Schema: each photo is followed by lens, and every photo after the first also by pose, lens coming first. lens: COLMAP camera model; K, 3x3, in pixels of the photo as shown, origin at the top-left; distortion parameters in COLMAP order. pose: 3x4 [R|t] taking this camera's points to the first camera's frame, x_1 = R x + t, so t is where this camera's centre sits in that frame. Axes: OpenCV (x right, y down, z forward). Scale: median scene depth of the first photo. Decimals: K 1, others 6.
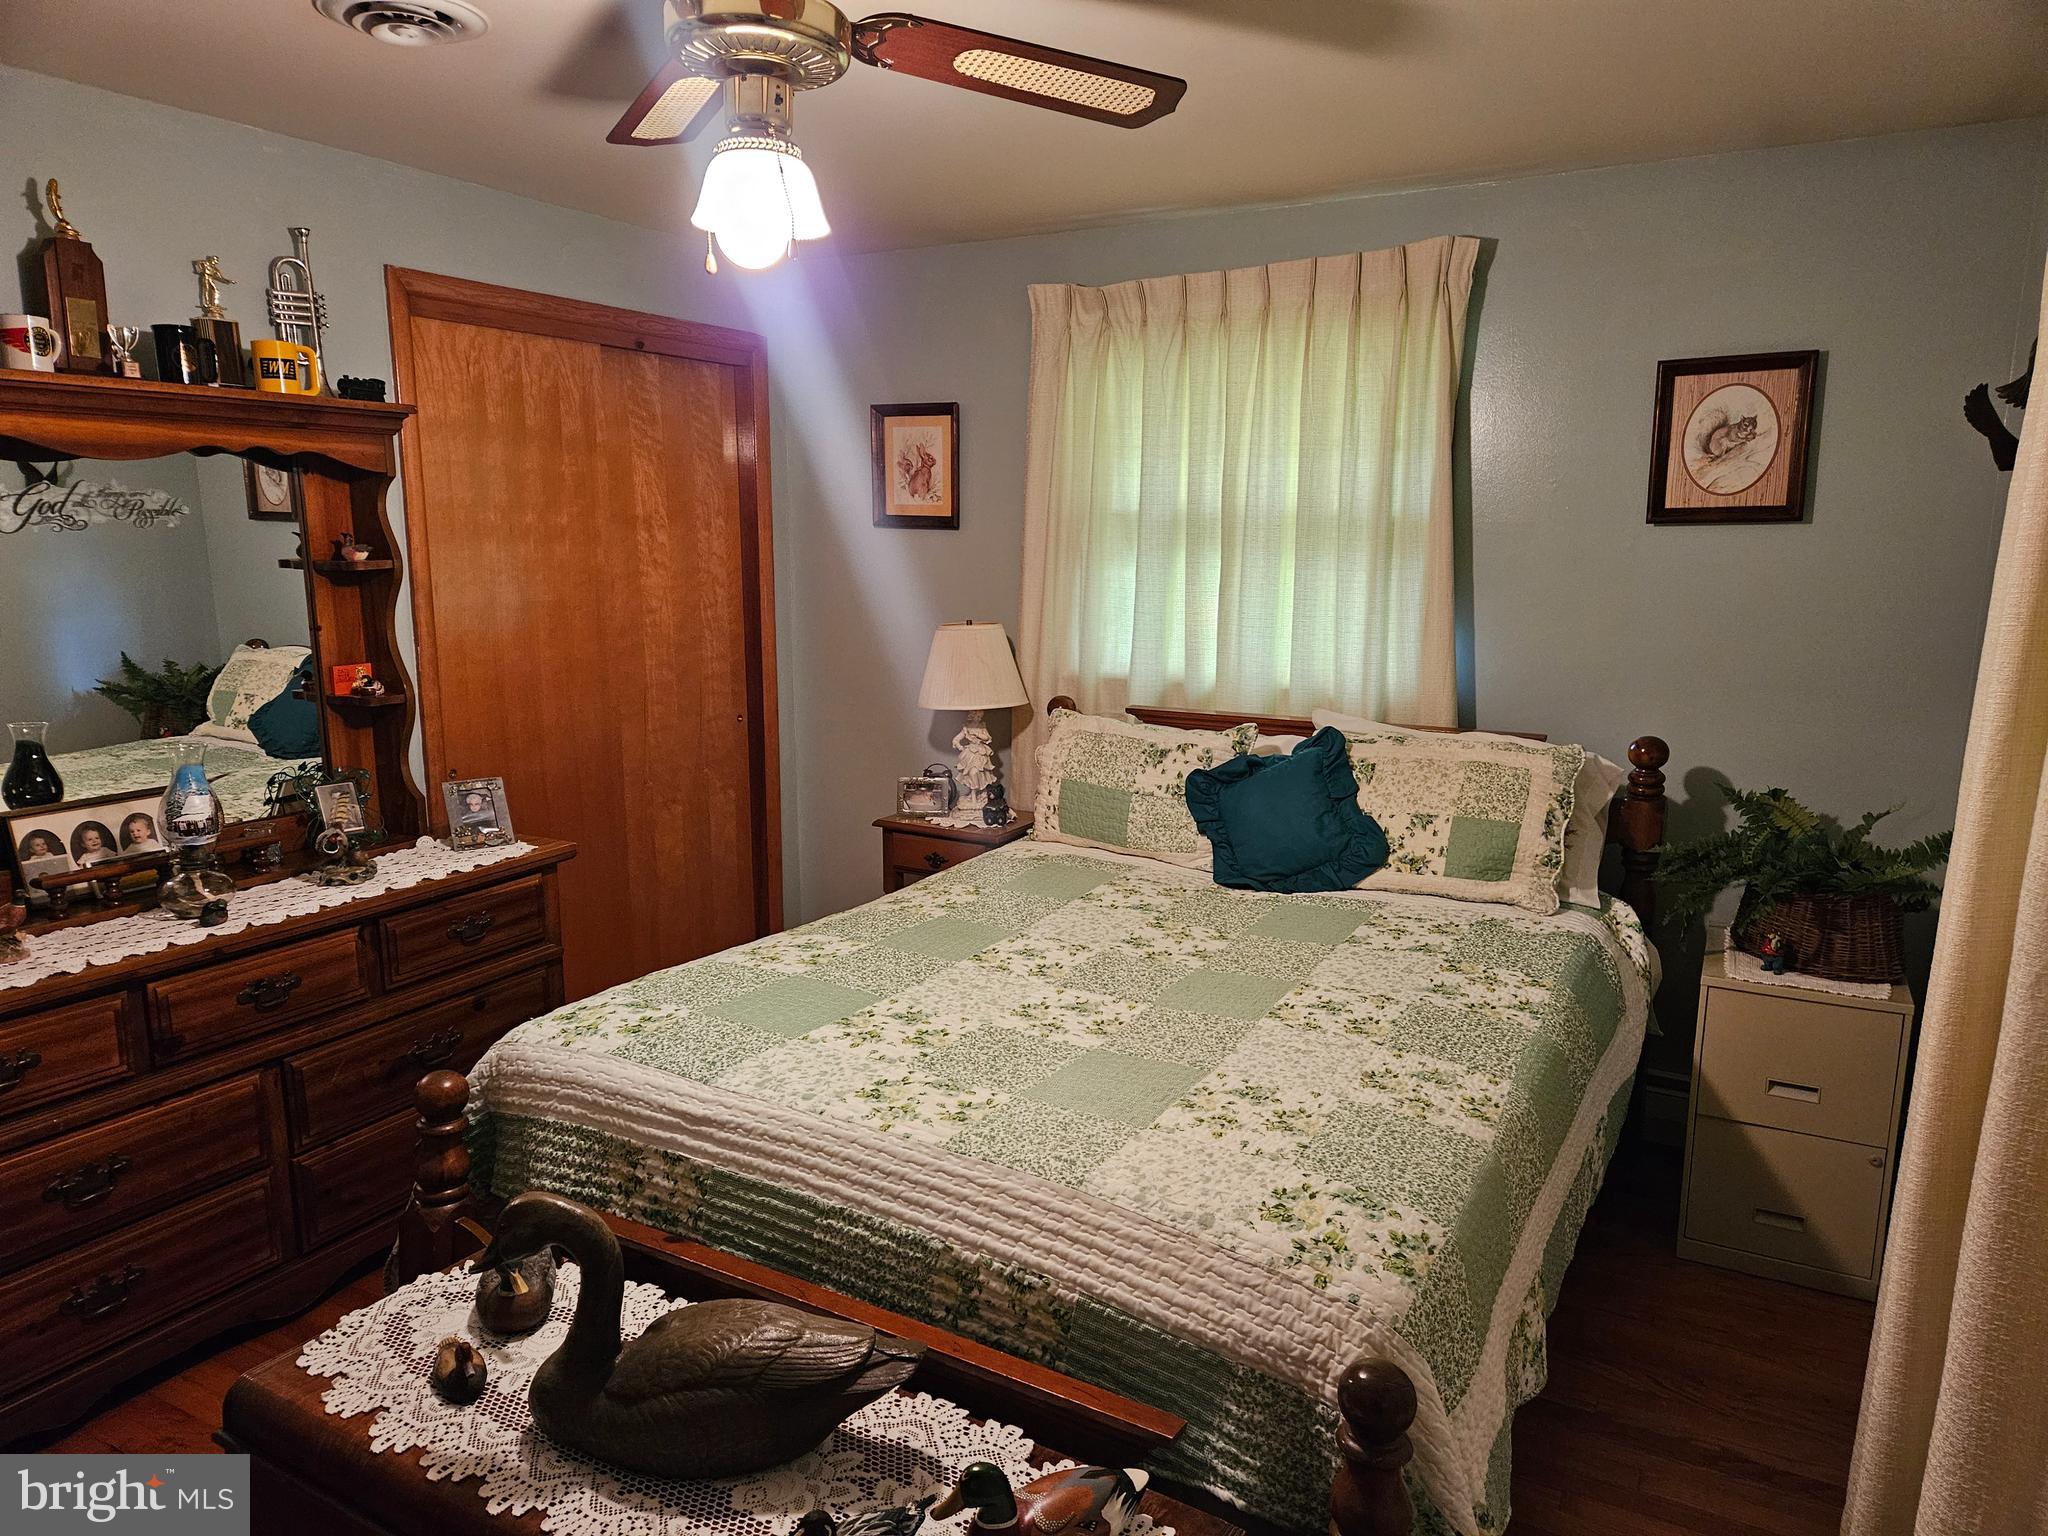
lens RADIAL K [[1348.0, 0, 1012.0], [0, 1348.0, 770.2], [0, 0, 1]] dist [0.067119, -0.053830]
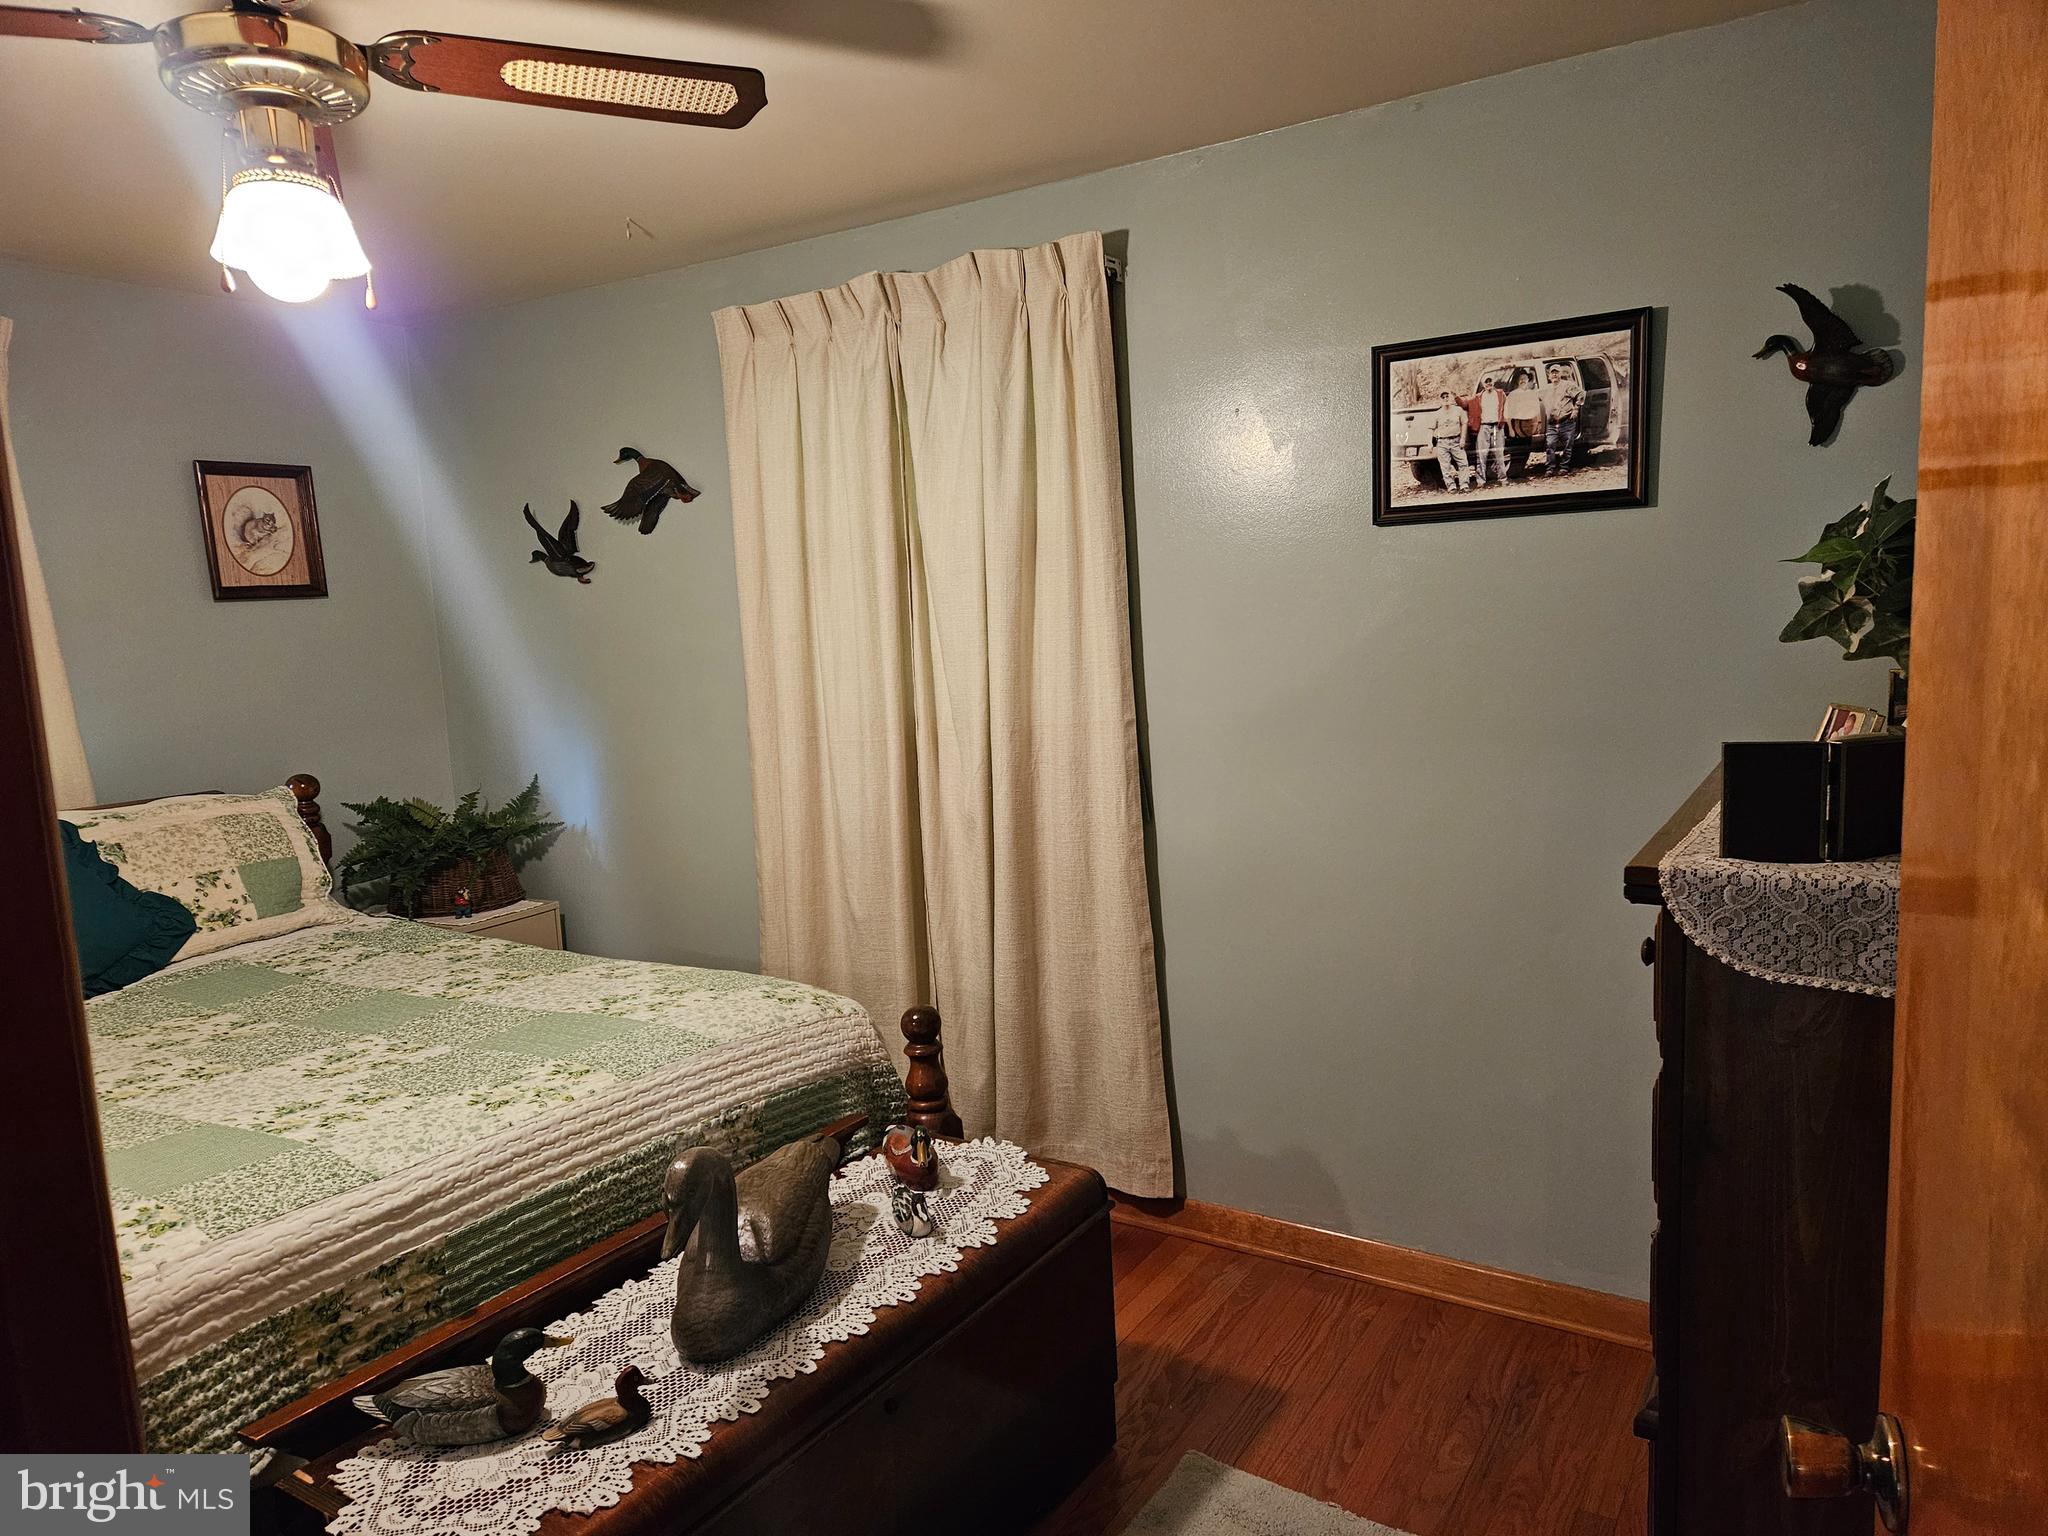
lens RADIAL K [[1348.0, 0, 1012.0], [0, 1348.0, 770.2], [0, 0, 1]] dist [0.067119, -0.053830]
pose [[0.069822, -0.134096, 0.988505, -1.084085], [0.220697, 0.968445, 0.115786, -0.046791], [-0.972840, 0.210076, 0.097214, 0.450722]]
